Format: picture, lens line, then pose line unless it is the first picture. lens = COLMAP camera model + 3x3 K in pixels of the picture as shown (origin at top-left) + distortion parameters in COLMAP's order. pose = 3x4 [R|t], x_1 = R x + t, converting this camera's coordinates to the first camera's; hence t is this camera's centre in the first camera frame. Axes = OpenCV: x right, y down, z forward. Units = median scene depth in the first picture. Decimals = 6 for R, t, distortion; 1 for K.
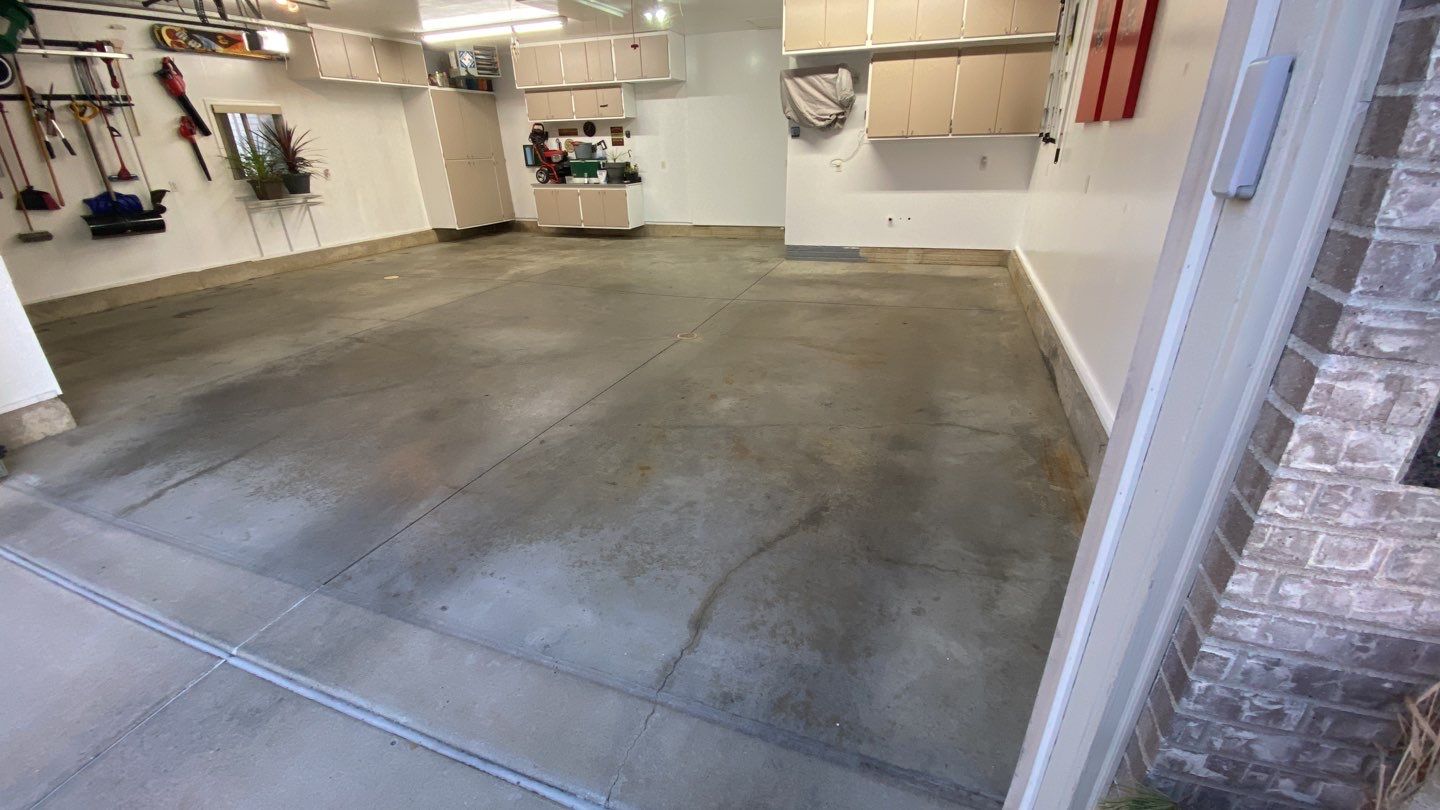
lens RADIAL K [[603.8, 0, 720.4], [0, 603.8, 407.3], [0, 0, 1]] dist [0.008818, -0.006995]
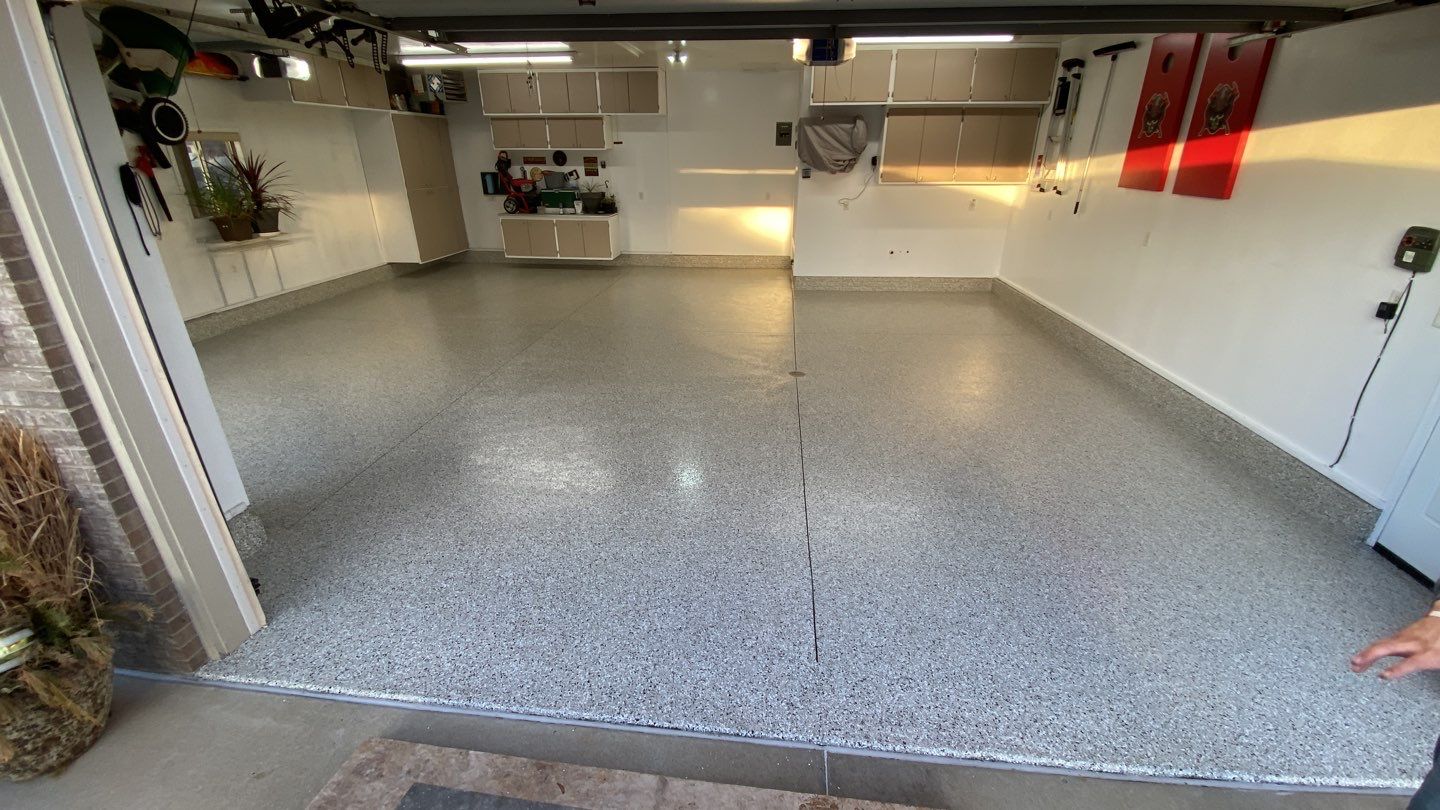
lens RADIAL K [[603.8, 0, 720.9], [0, 603.8, 404.8], [0, 0, 1]] dist [0.008818, -0.006995]
pose [[0.963199, -0.080258, 0.256528, -0.354751], [0.084964, 0.996357, -0.007295, -0.051108], [-0.255008, 0.028822, 0.966509, 0.007318]]
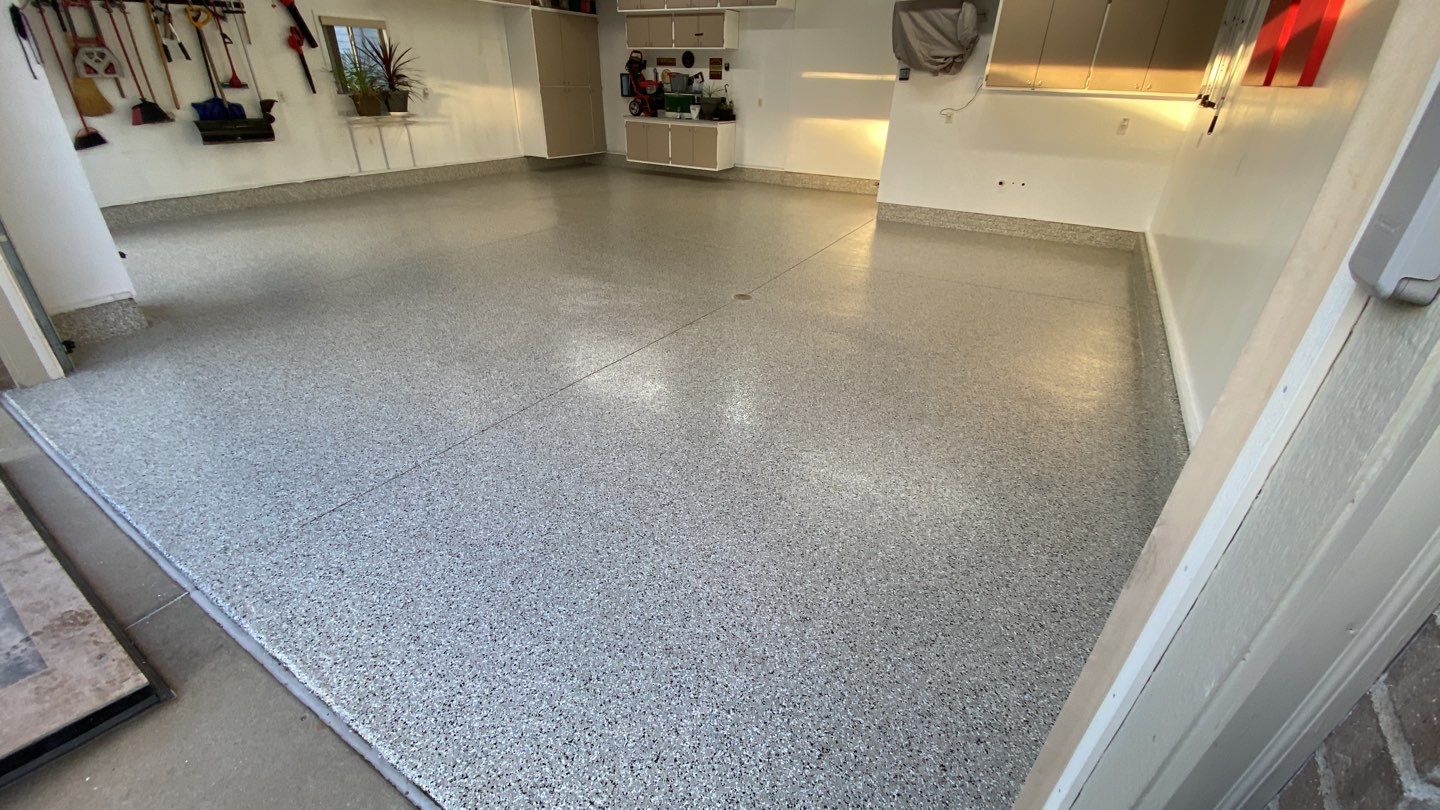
lens RADIAL K [[603.8, 0, 717.8], [0, 603.8, 405.7], [0, 0, 1]] dist [0.008818, -0.006995]
pose [[0.982025, 0.129989, -0.136859, 0.041861], [-0.117906, 0.988660, 0.093003, -0.025068], [0.147396, -0.075195, 0.986215, 0.045447]]
